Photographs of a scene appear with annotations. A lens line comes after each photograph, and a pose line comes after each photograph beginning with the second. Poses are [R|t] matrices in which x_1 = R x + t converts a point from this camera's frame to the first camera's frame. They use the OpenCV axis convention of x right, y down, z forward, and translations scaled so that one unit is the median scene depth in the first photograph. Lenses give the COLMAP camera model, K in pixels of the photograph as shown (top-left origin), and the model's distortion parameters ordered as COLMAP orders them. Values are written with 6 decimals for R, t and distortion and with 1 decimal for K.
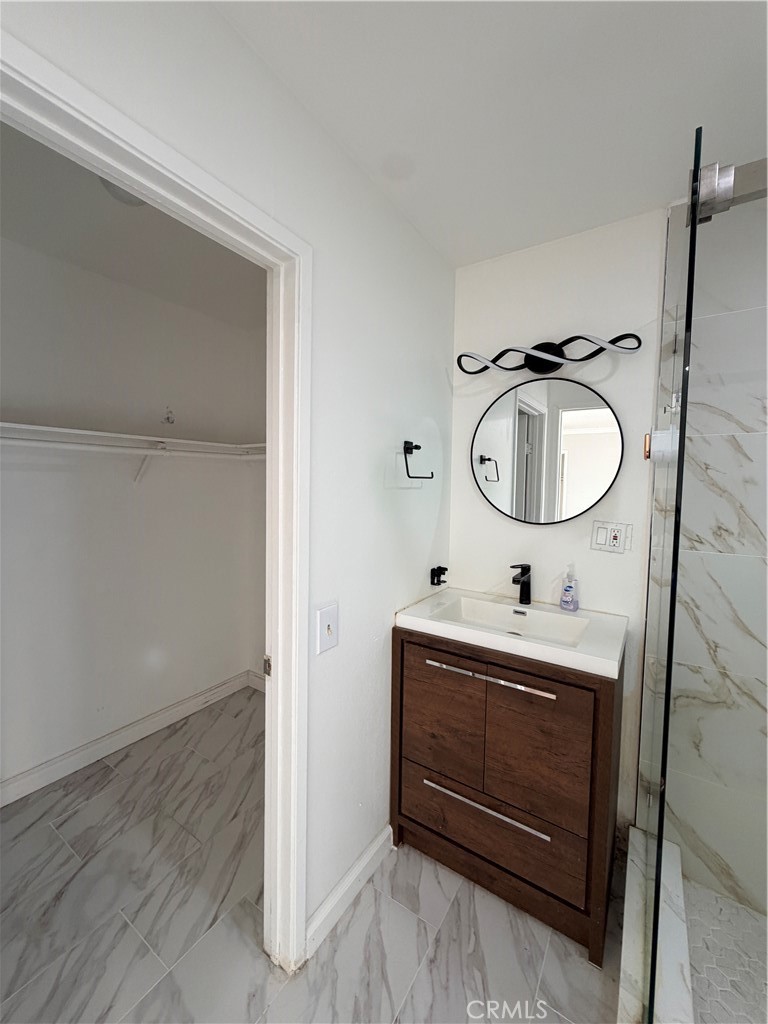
lens RADIAL K [[404.3, 0, 384.4], [0, 404.3, 507.7], [0, 0, 1]] dist [-0.000950, 0.000678]
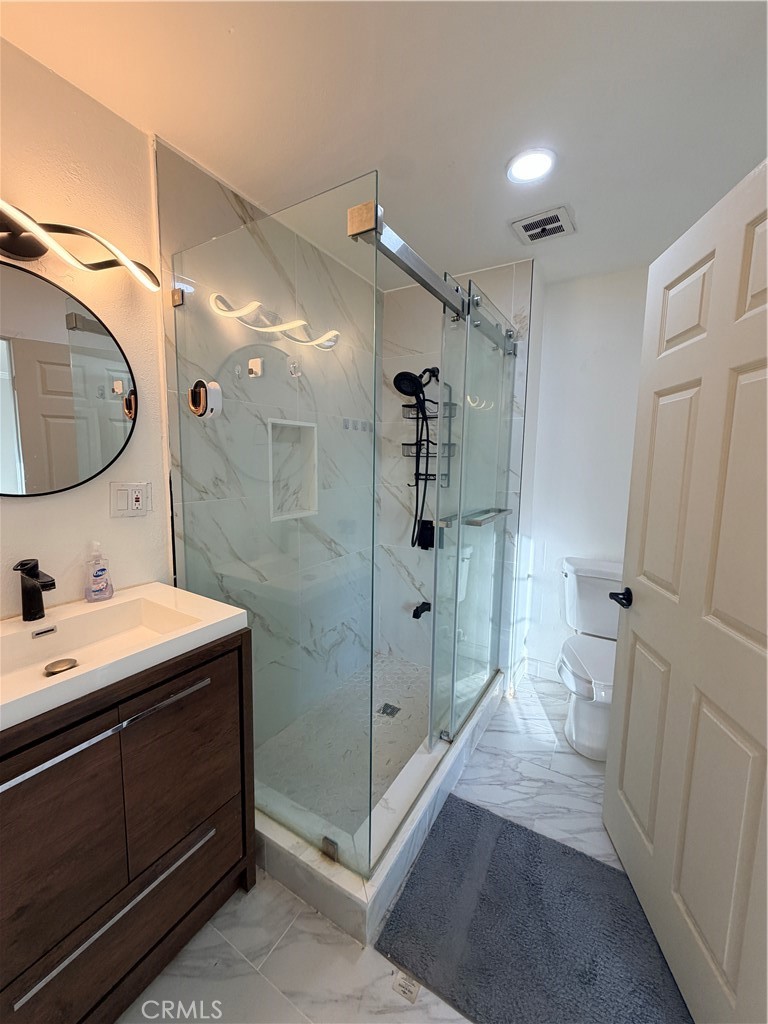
lens RADIAL K [[404.3, 0, 382.8], [0, 404.3, 508.5], [0, 0, 1]] dist [-0.000950, 0.000678]
pose [[-0.027816, -0.141580, 0.989536, -0.356699], [0.040403, 0.988951, 0.142632, -0.011372], [-0.998796, 0.043947, -0.021788, 0.543114]]
